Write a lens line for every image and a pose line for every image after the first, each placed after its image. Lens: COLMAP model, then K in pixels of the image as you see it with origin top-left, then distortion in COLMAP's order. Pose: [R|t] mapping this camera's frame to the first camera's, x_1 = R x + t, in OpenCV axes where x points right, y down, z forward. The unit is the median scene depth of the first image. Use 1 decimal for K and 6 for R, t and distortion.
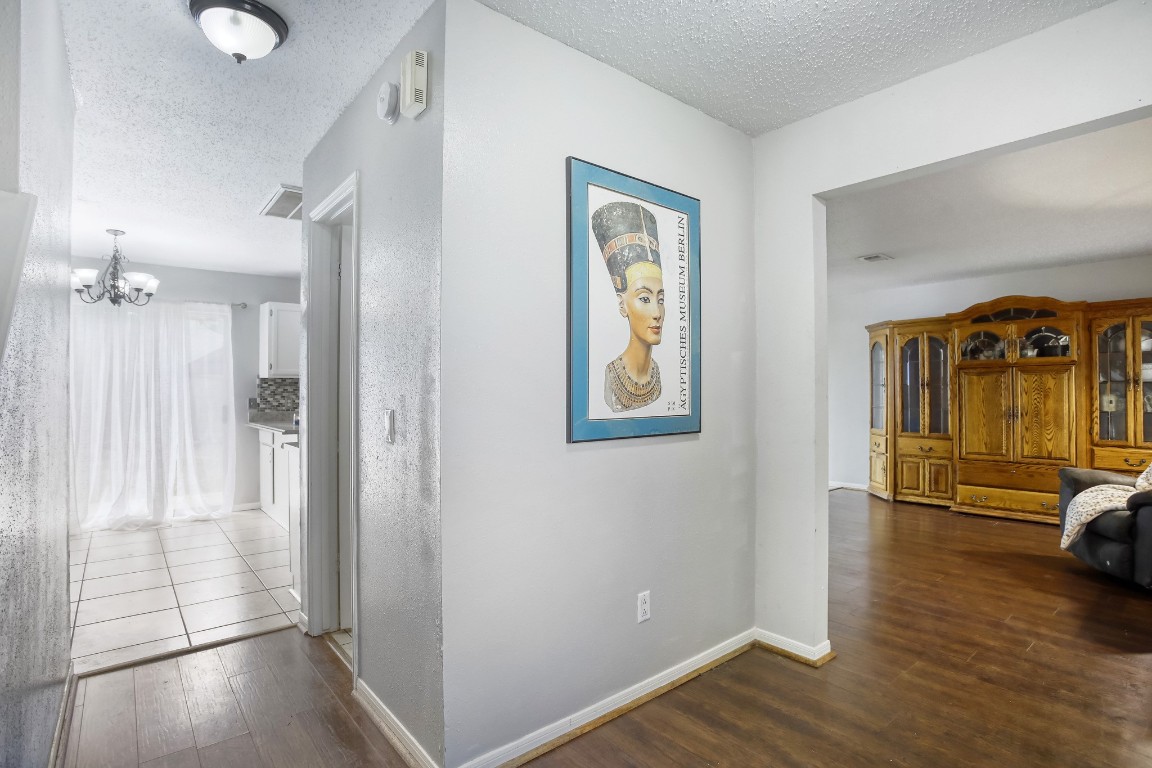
lens RADIAL K [[551.2, 0, 569.6], [0, 551.2, 387.3], [0, 0, 1]] dist [-0.041650, 0.016092]
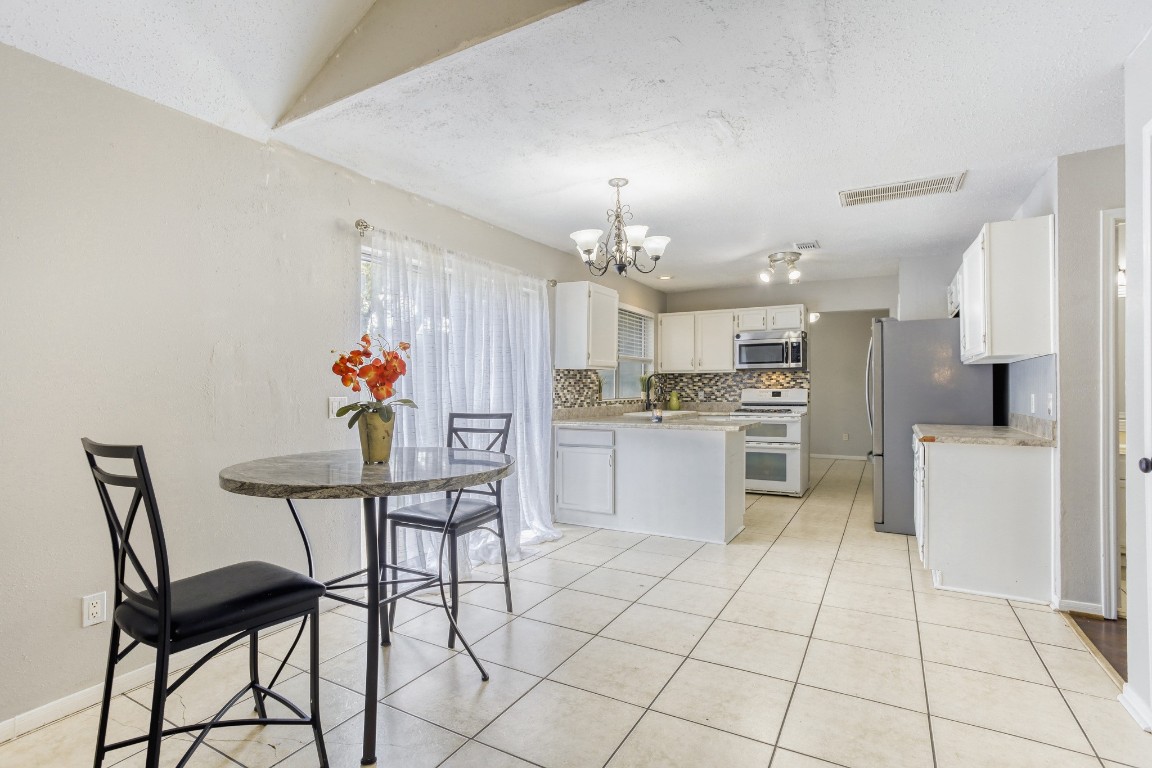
lens RADIAL K [[551.2, 0, 629.8], [0, 551.2, 386.5], [0, 0, 1]] dist [-0.041650, 0.016092]
pose [[0.910063, -0.000535, 0.414470, -0.815706], [-0.004034, 0.999940, 0.010149, 0.001012], [-0.414451, -0.010908, 0.910006, 0.175934]]
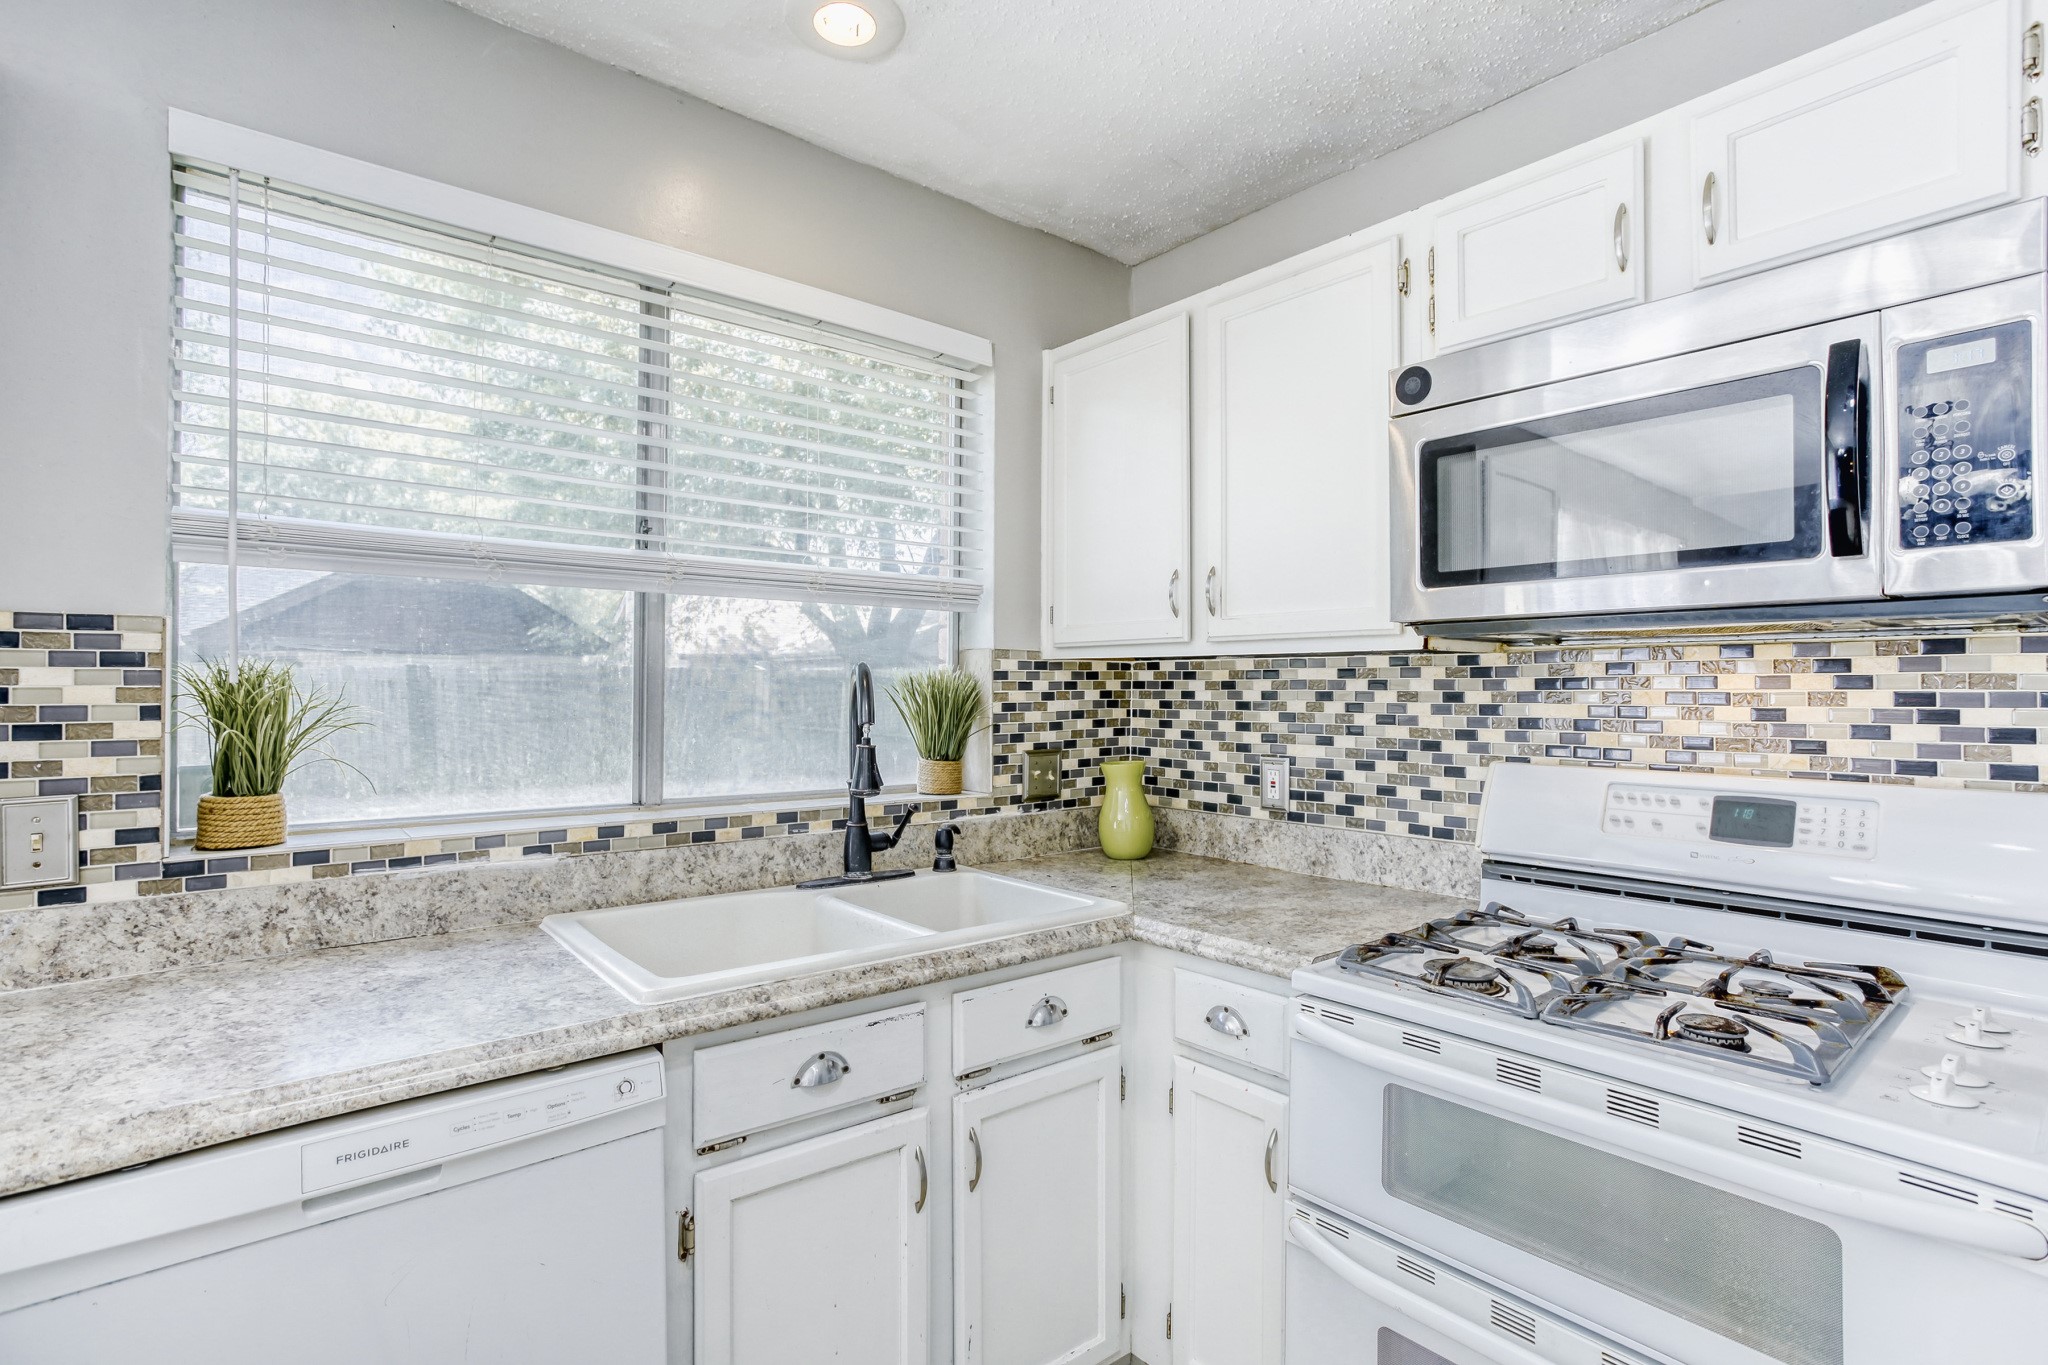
lens RADIAL K [[979.9, 0, 1072.0], [0, 979.9, 678.7], [0, 0, 1]] dist [-0.041650, 0.016092]
pose [[0.999944, 0.005853, 0.008789, -0.235131], [-0.005891, 0.999973, 0.004326, -0.010140], [-0.008764, -0.004377, 0.999952, 0.850789]]
